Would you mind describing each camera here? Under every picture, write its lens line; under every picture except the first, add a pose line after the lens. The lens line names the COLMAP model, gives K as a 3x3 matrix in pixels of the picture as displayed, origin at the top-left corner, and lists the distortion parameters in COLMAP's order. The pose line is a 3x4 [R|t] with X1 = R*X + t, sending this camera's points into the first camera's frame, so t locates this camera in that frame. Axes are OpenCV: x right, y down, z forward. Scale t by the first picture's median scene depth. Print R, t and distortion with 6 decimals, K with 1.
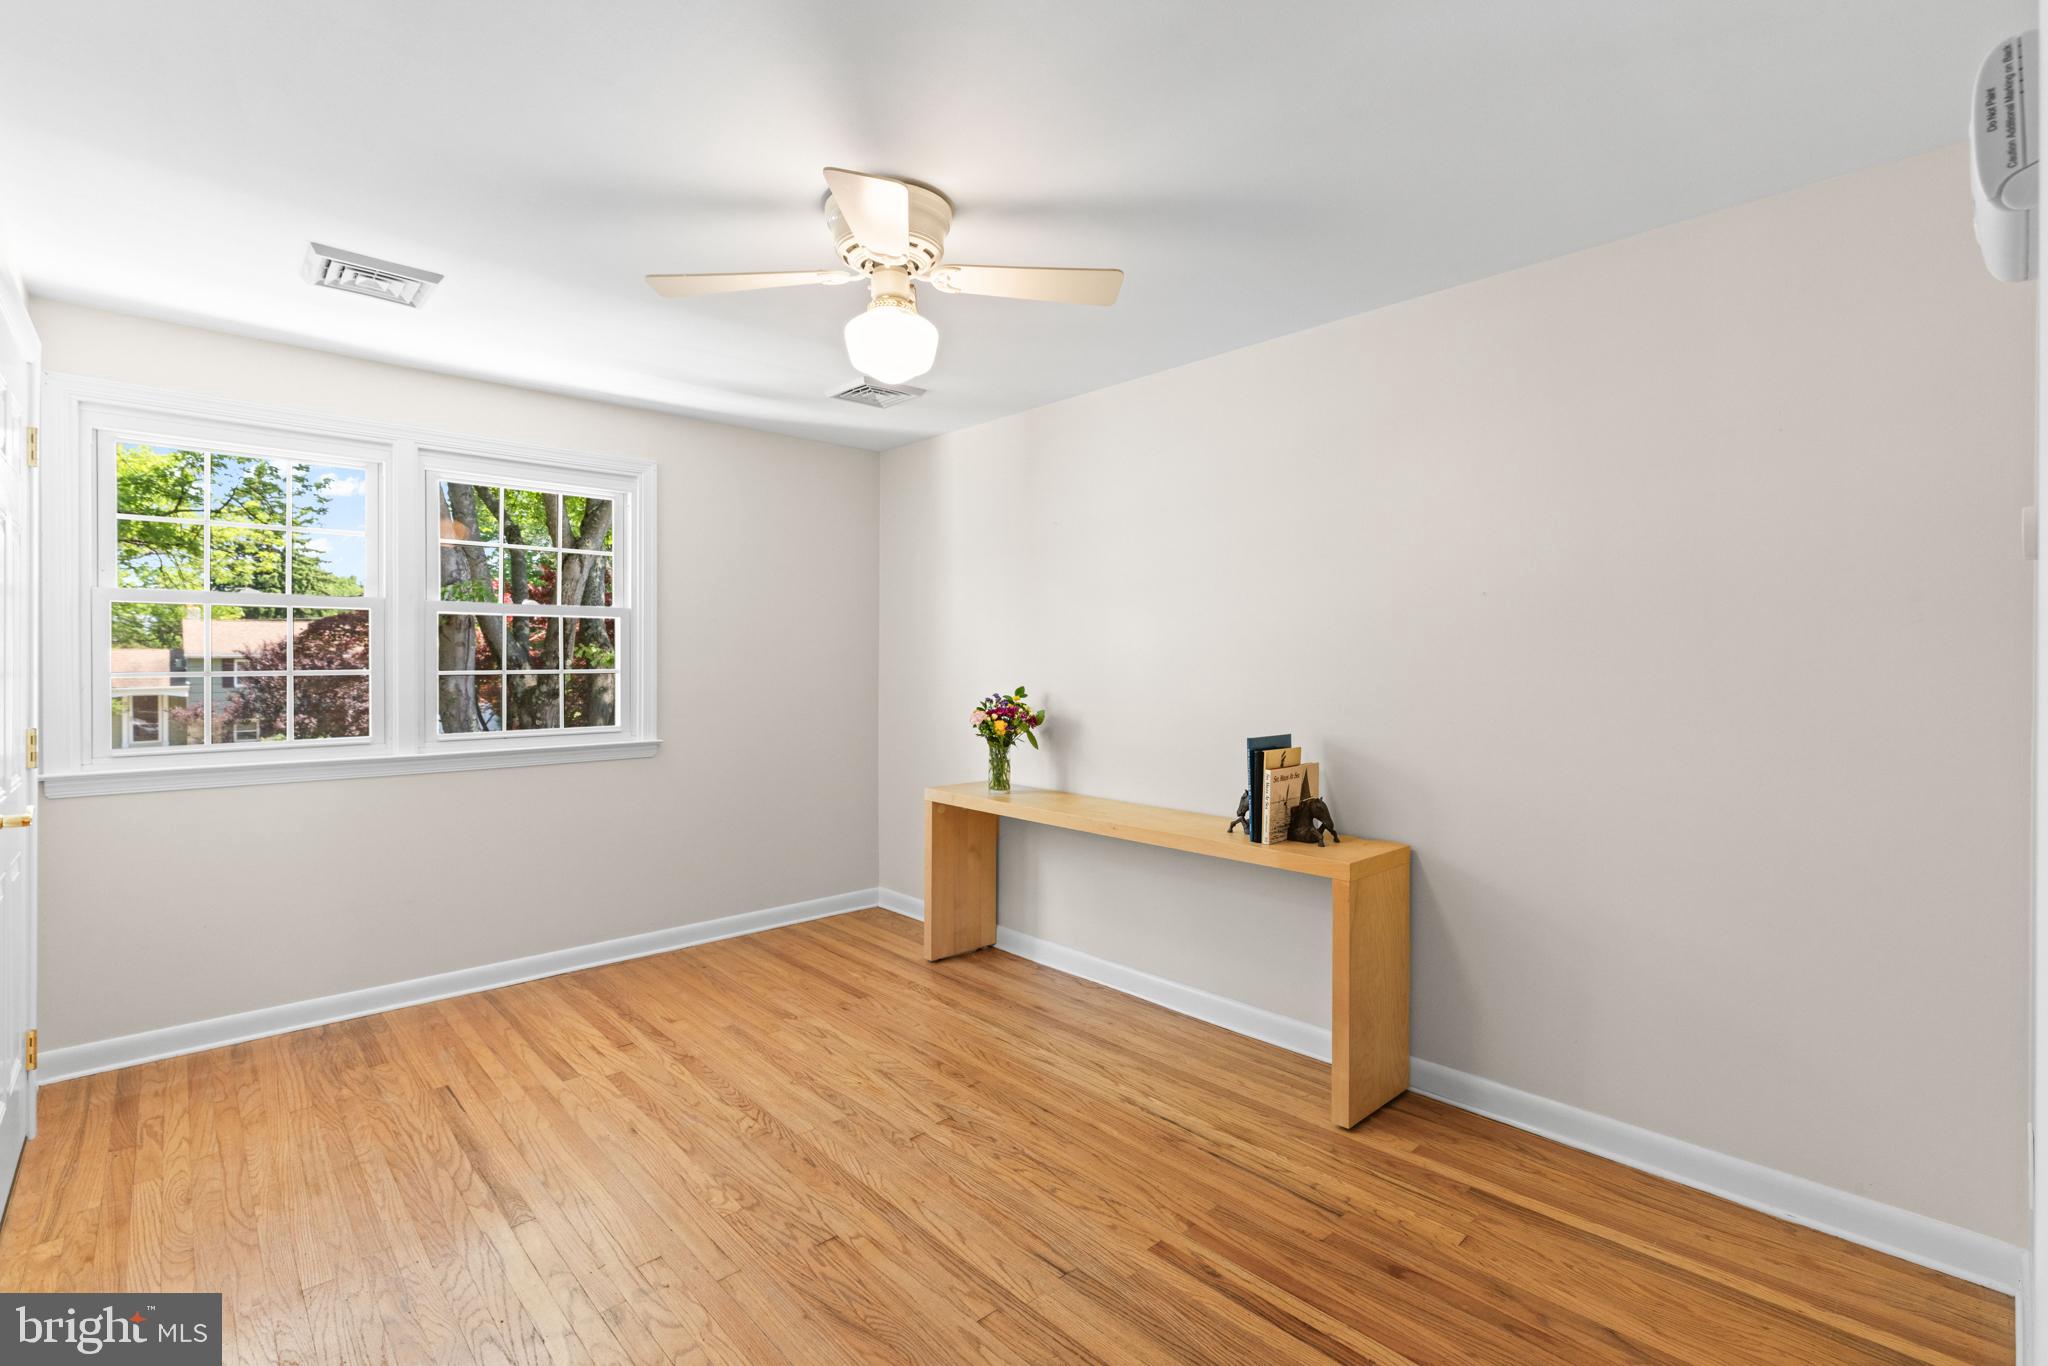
lens RADIAL K [[918.5, 0, 1031.6], [0, 918.5, 659.2], [0, 0, 1]] dist [0.002211, 0.000080]
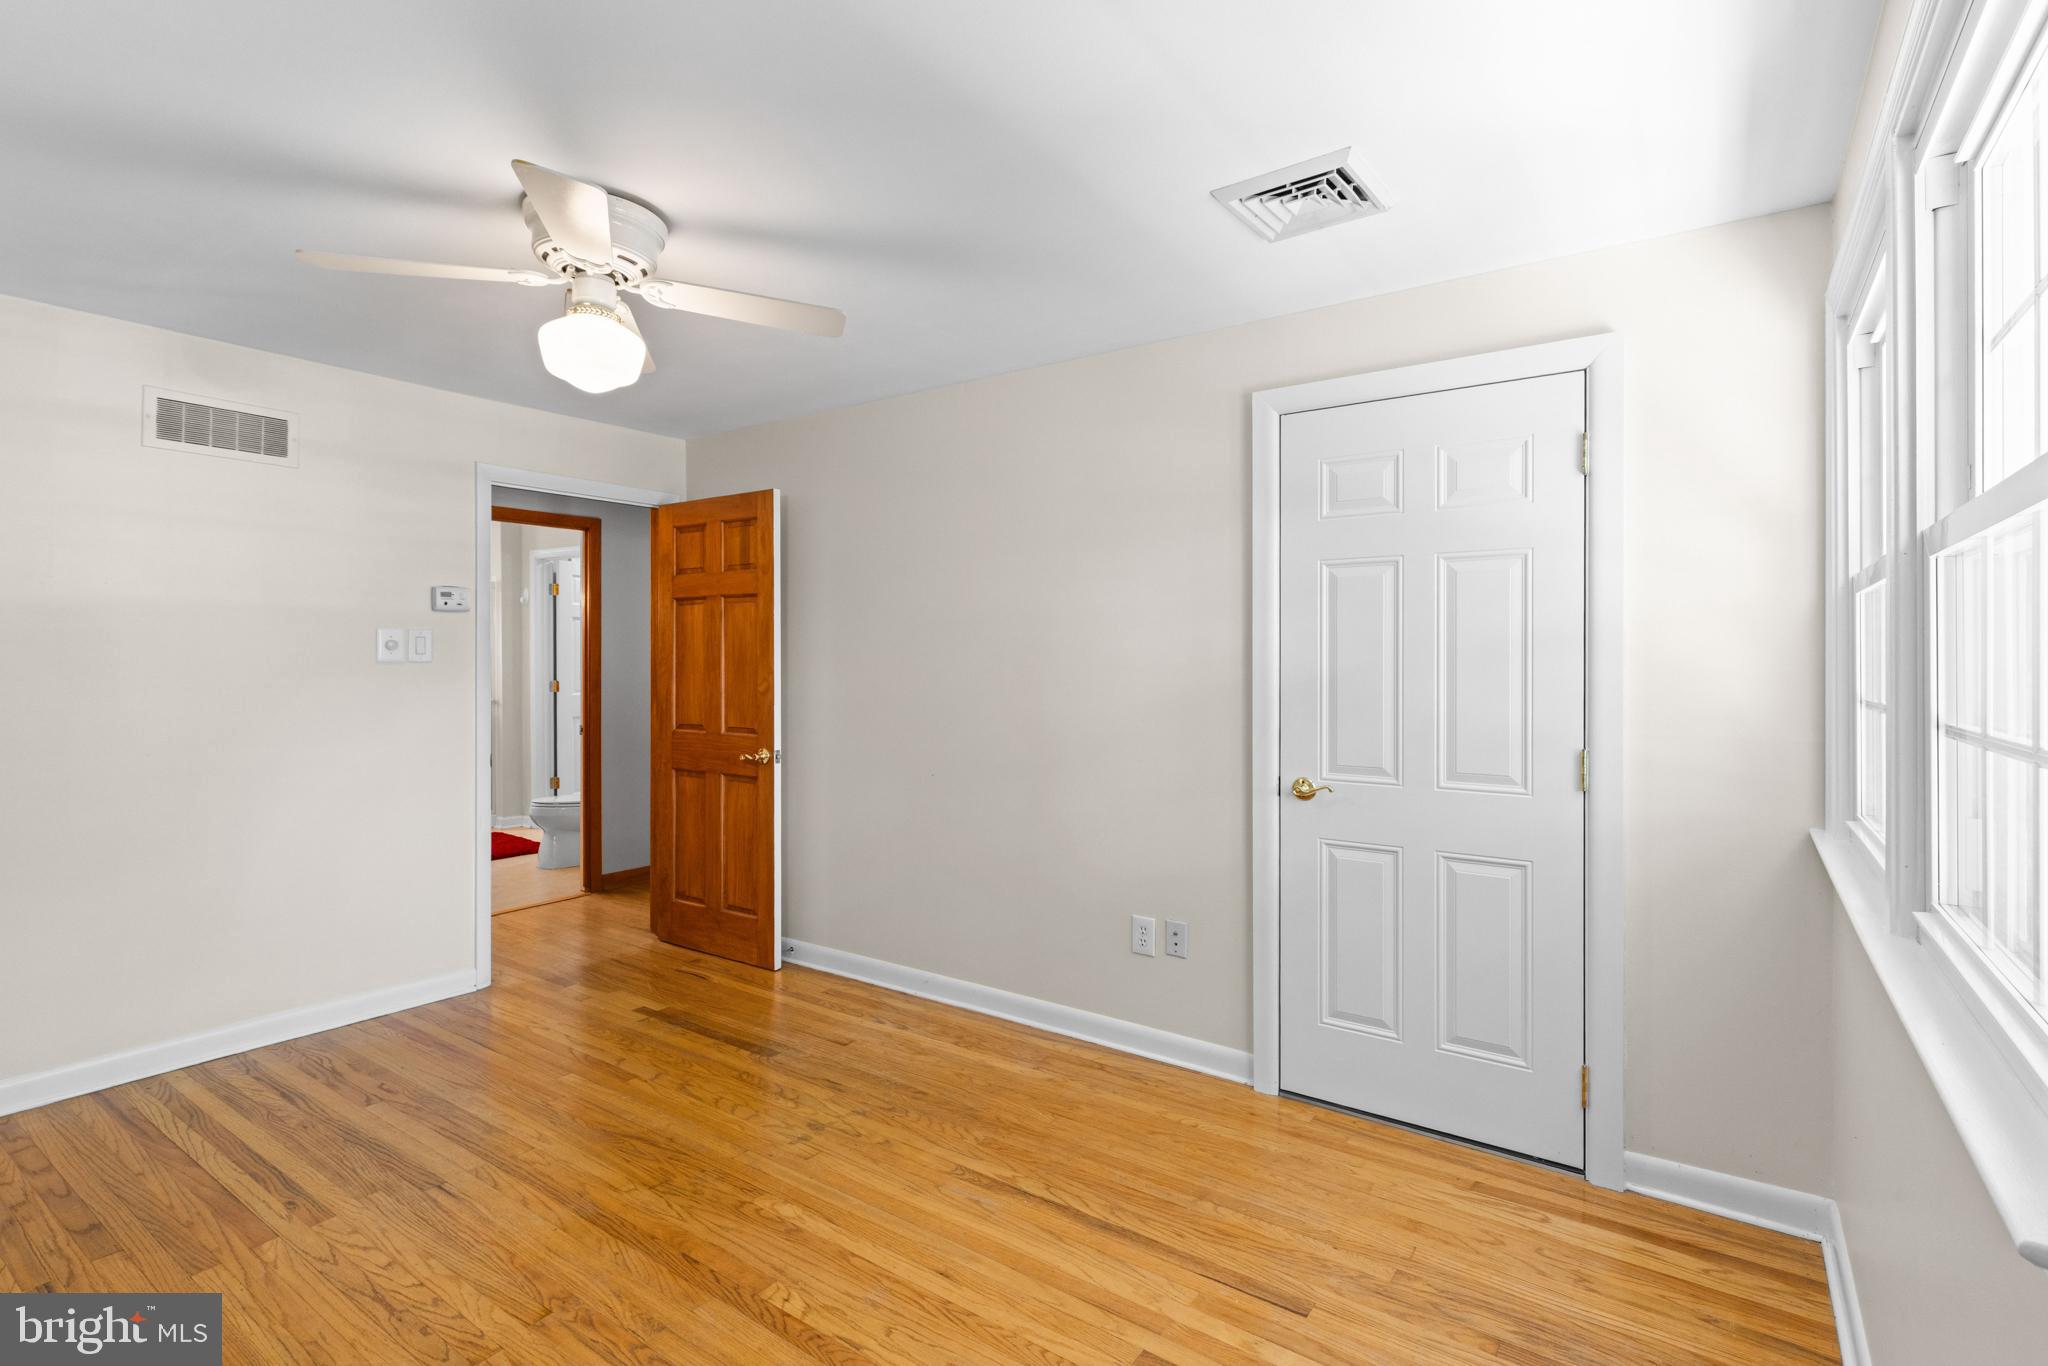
lens RADIAL K [[918.5, 0, 1031.6], [0, 918.5, 659.2], [0, 0, 1]] dist [0.002211, 0.000080]
pose [[-0.975440, -0.003086, -0.220244, -0.374996], [-0.002426, 0.999992, -0.003264, 0.003129], [0.220252, -0.002649, -0.975439, 1.975057]]
